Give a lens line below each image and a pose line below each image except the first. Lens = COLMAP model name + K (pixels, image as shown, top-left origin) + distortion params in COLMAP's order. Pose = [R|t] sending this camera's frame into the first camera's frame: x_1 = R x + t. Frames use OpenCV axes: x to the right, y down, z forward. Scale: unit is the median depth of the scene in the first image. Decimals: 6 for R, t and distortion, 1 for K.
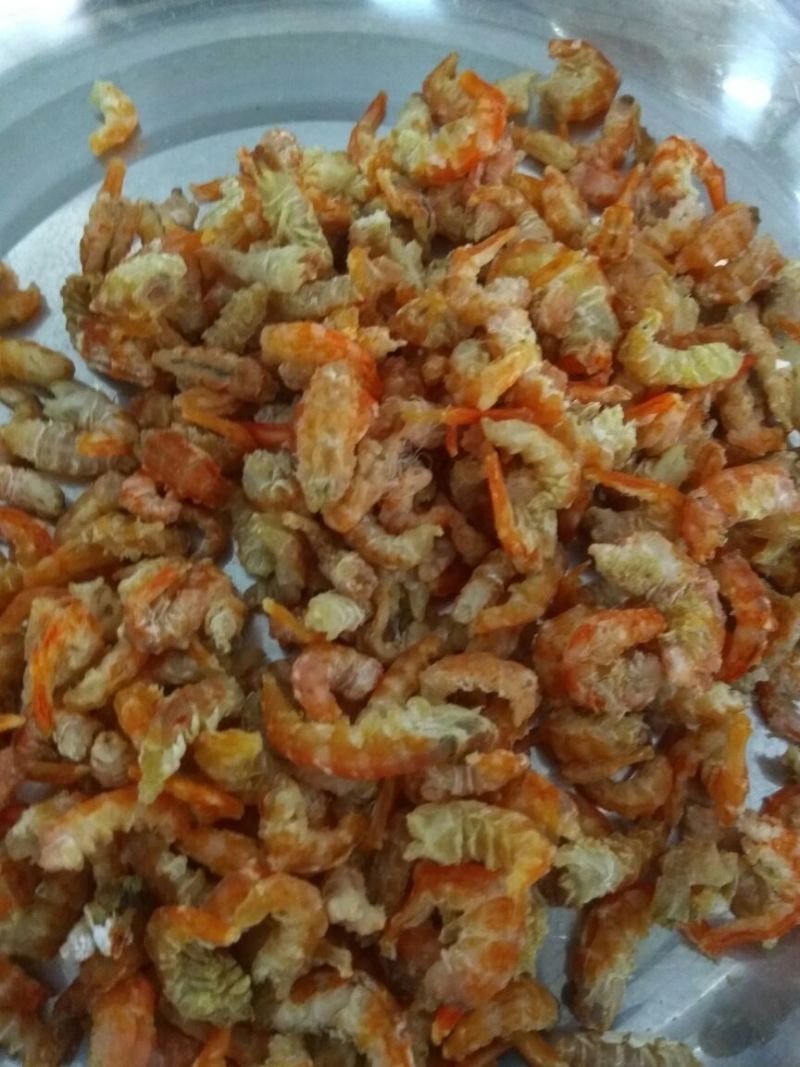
lens RADIAL K [[844.5, 0, 400.0], [0, 844.5, 533.5], [0, 0, 1]] dist [0.111671, -0.207319]
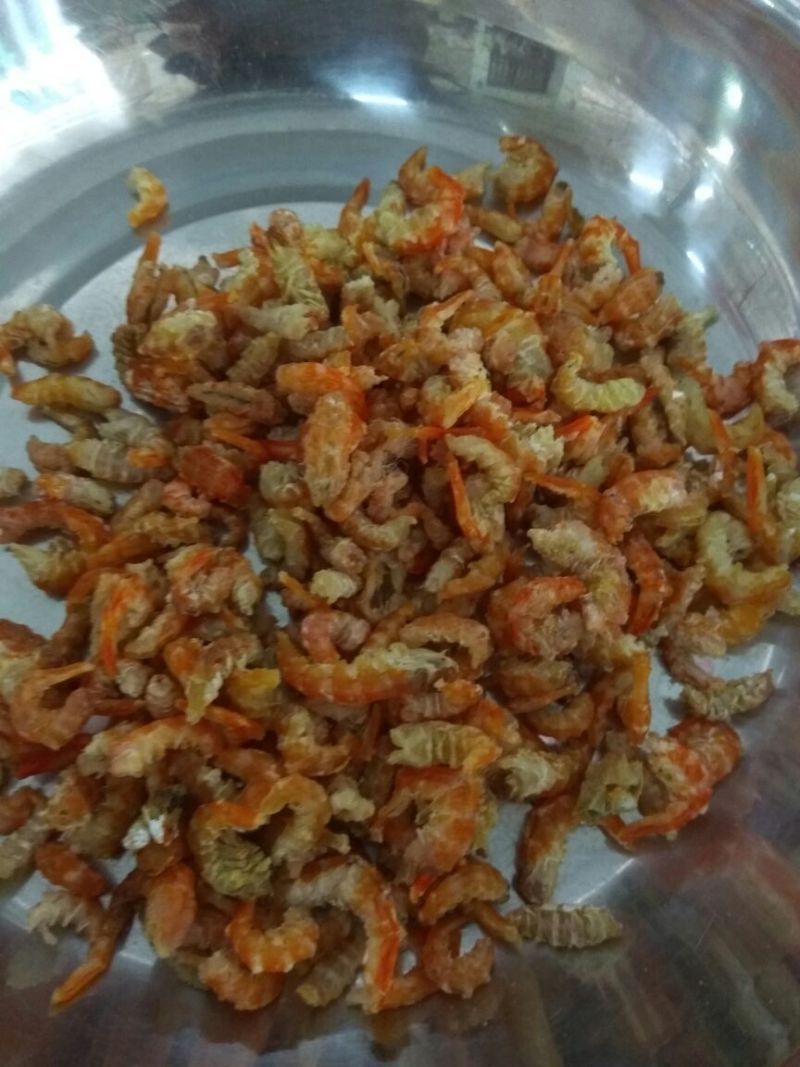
lens RADIAL K [[903.3, 0, 400.0], [0, 903.3, 533.5], [0, 0, 1]] dist [0.081624, 0.000261]
pose [[0.999678, -0.005272, 0.024810, -0.009119], [0.006636, 0.998452, -0.055214, 0.091702], [-0.024481, 0.055361, 0.998166, -0.378383]]
